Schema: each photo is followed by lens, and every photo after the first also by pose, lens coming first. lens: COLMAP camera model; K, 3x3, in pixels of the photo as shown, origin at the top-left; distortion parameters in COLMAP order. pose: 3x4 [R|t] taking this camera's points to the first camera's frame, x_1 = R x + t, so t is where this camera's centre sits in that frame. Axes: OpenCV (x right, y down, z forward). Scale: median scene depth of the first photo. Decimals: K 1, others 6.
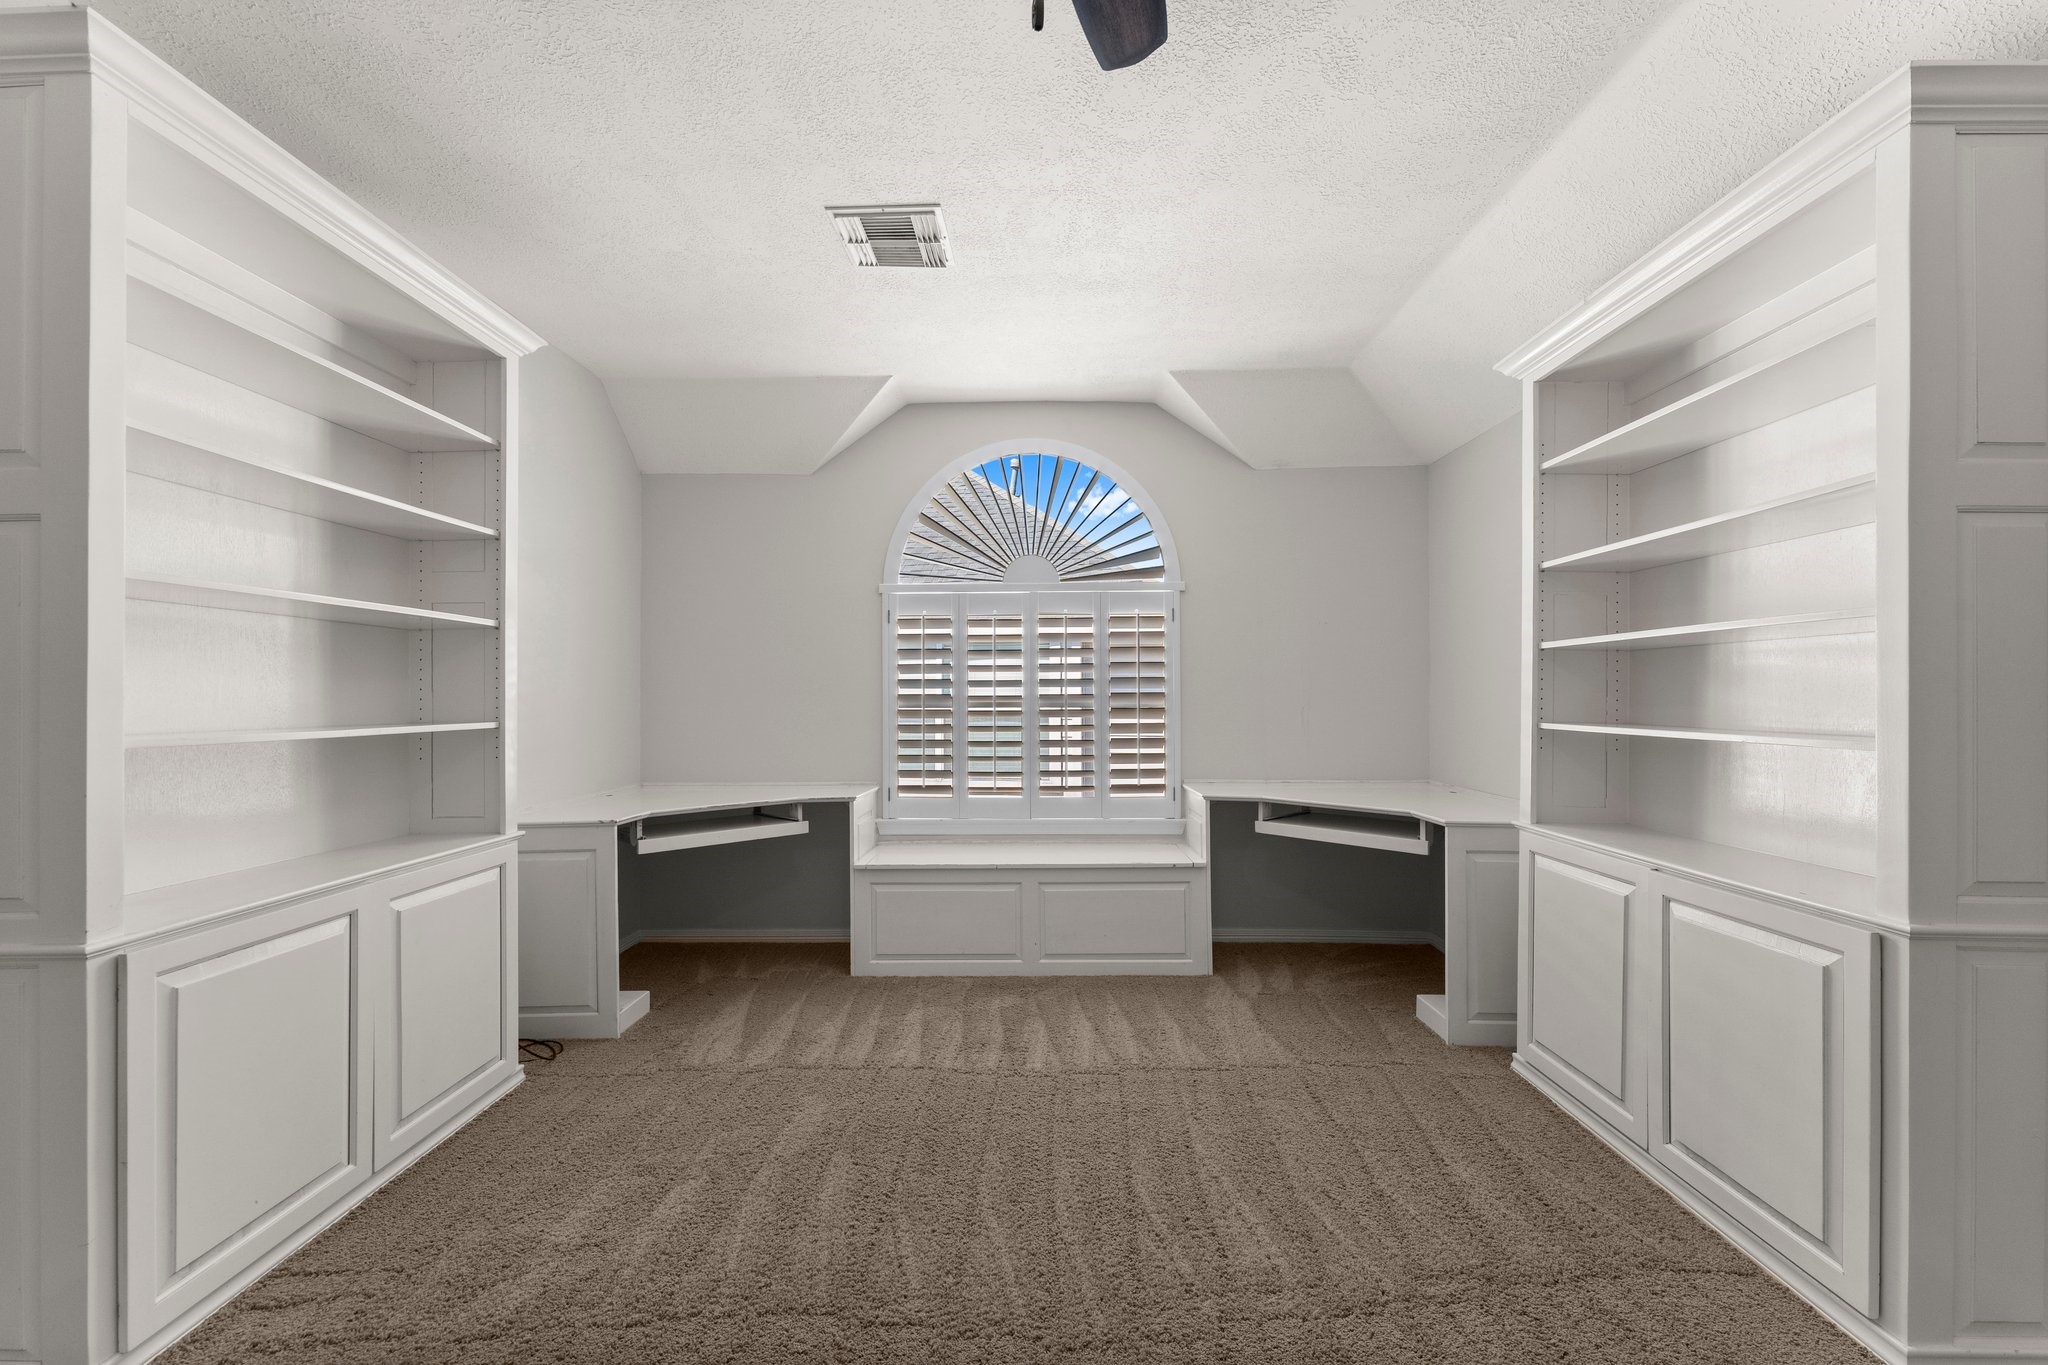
lens RADIAL K [[822.8, 0, 1021.7], [0, 822.8, 687.2], [0, 0, 1]] dist [0.002437, -0.000366]
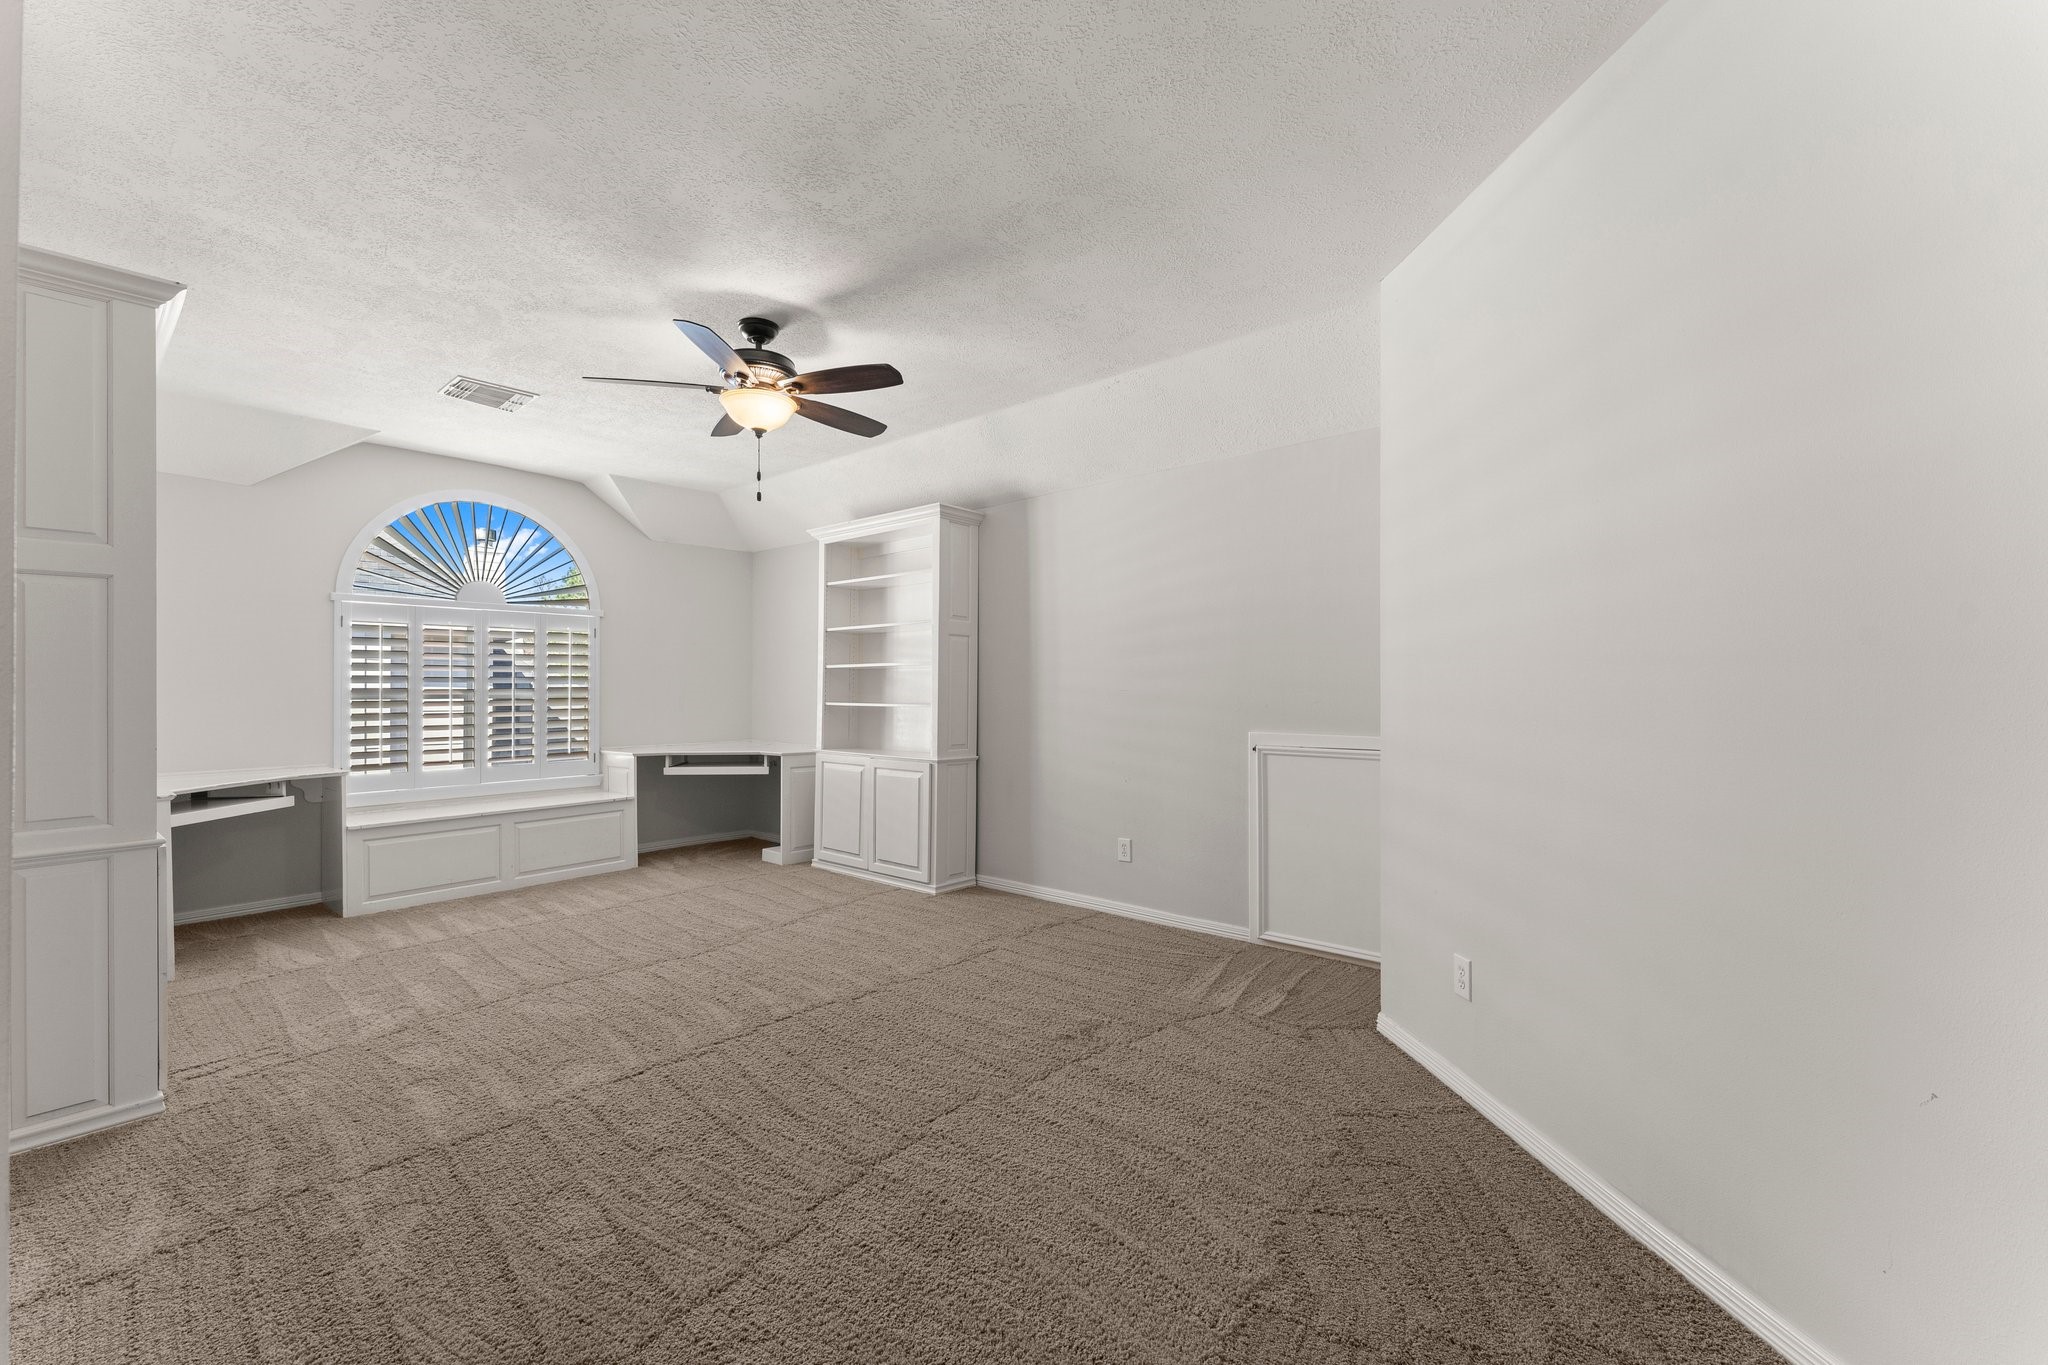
lens RADIAL K [[824.3, 0, 1028.4], [0, 824.3, 689.1], [0, 0, 1]] dist [0.001421, -0.000193]
pose [[0.624373, 0.001813, 0.781124, -0.641581], [-0.010128, 0.999932, 0.005774, -0.008269], [-0.781061, -0.011517, 0.624349, -0.675525]]
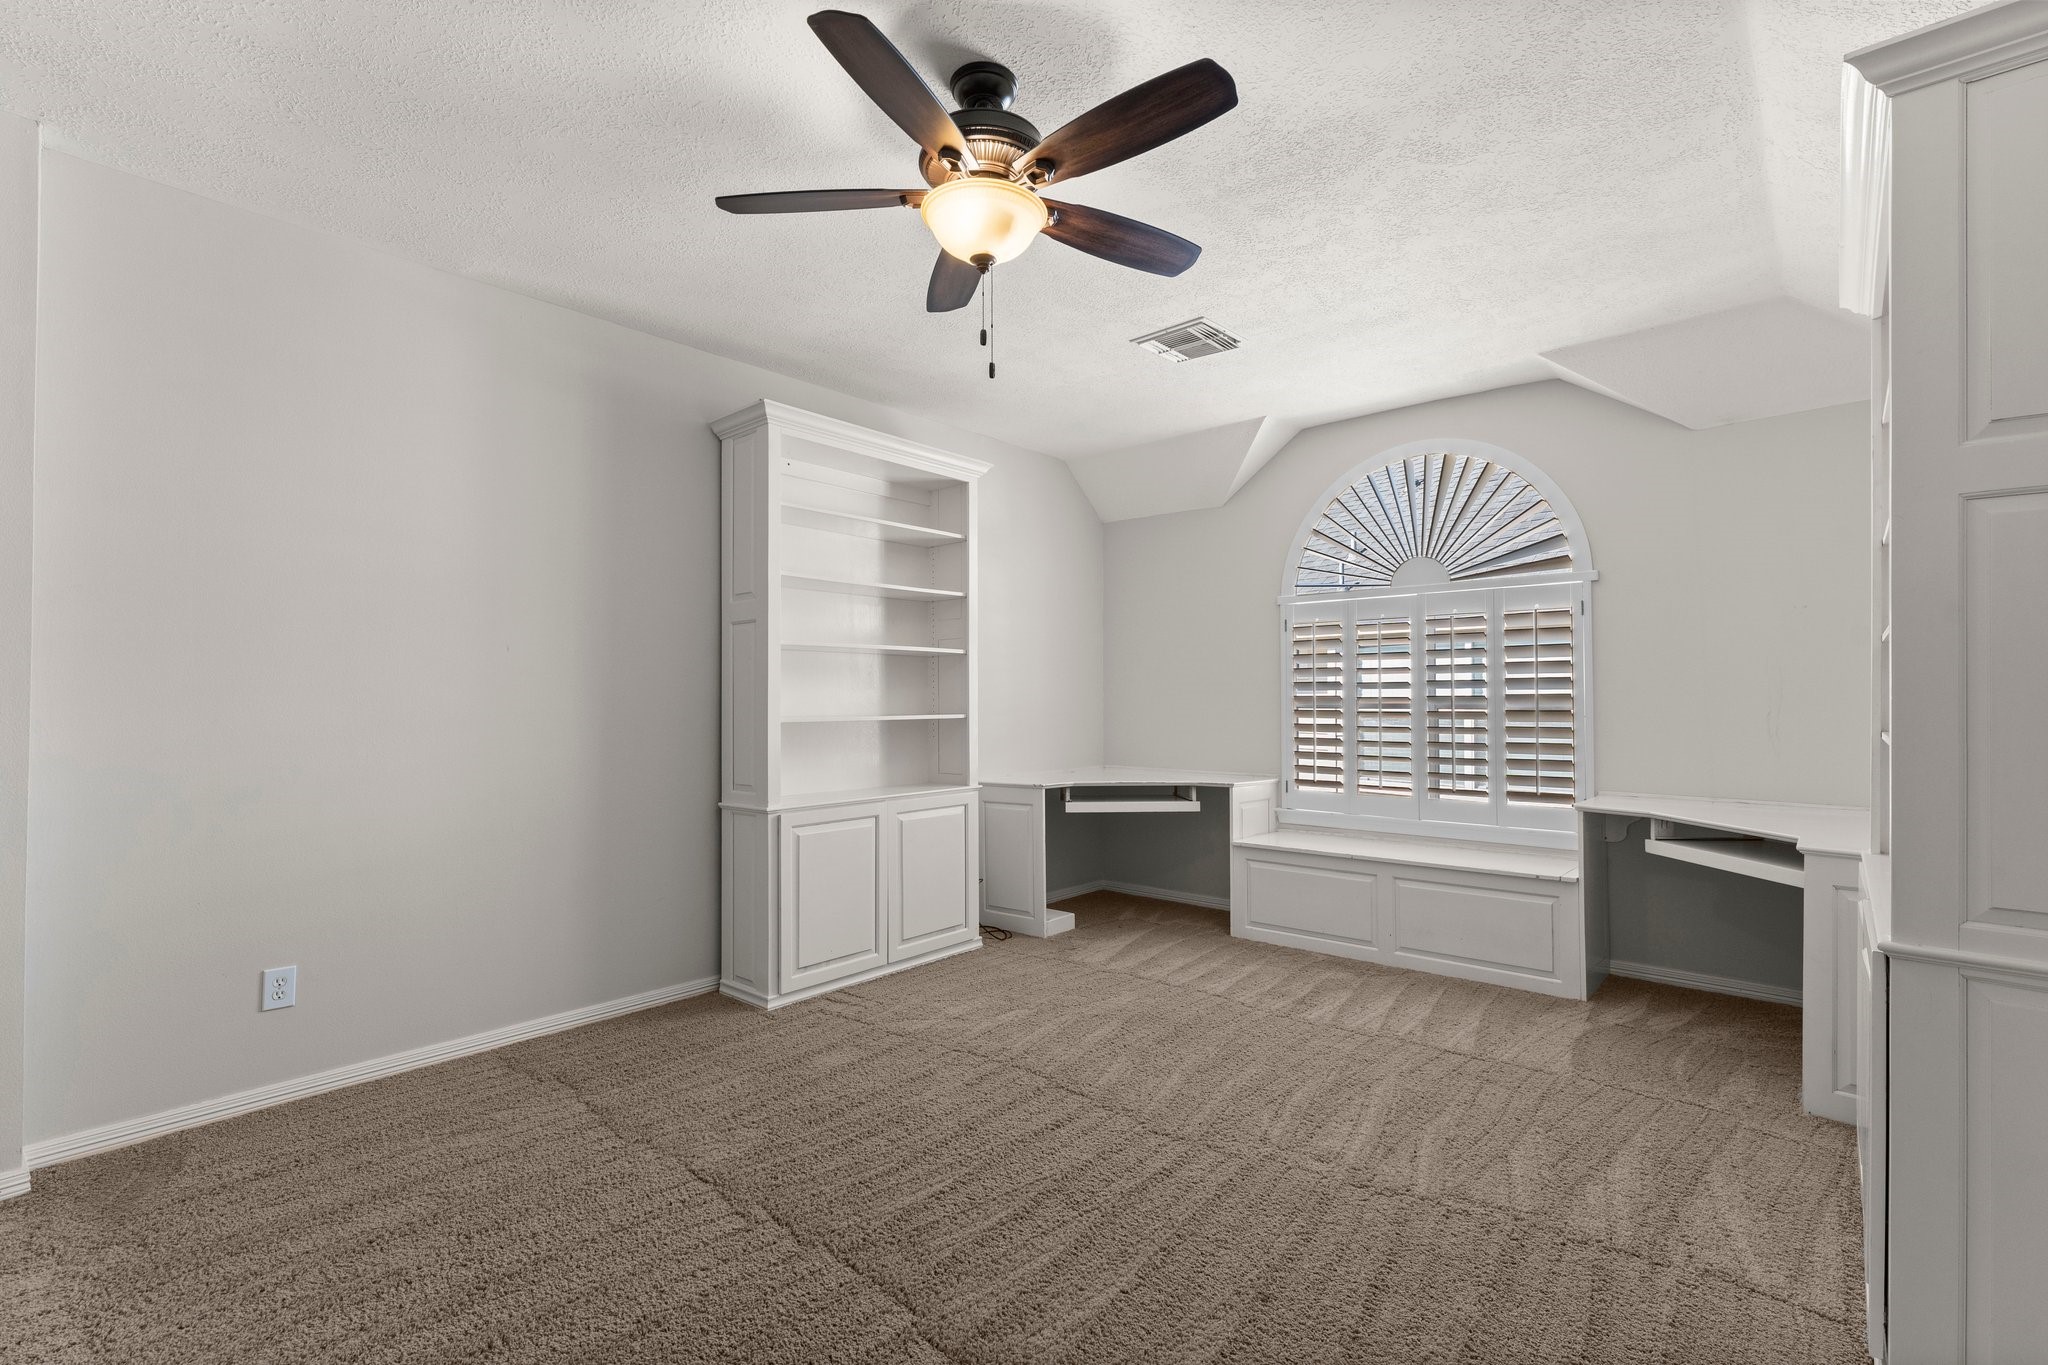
lens RADIAL K [[914.4, 0, 1024.0], [0, 914.4, 682.5], [0, 0, 1]] dist [0.002294, 0.000139]
pose [[0.762592, -0.008964, -0.646817, 0.501528], [0.006751, 0.999960, -0.005898, -0.006037], [0.646844, 0.000131, 0.762622, -0.224644]]
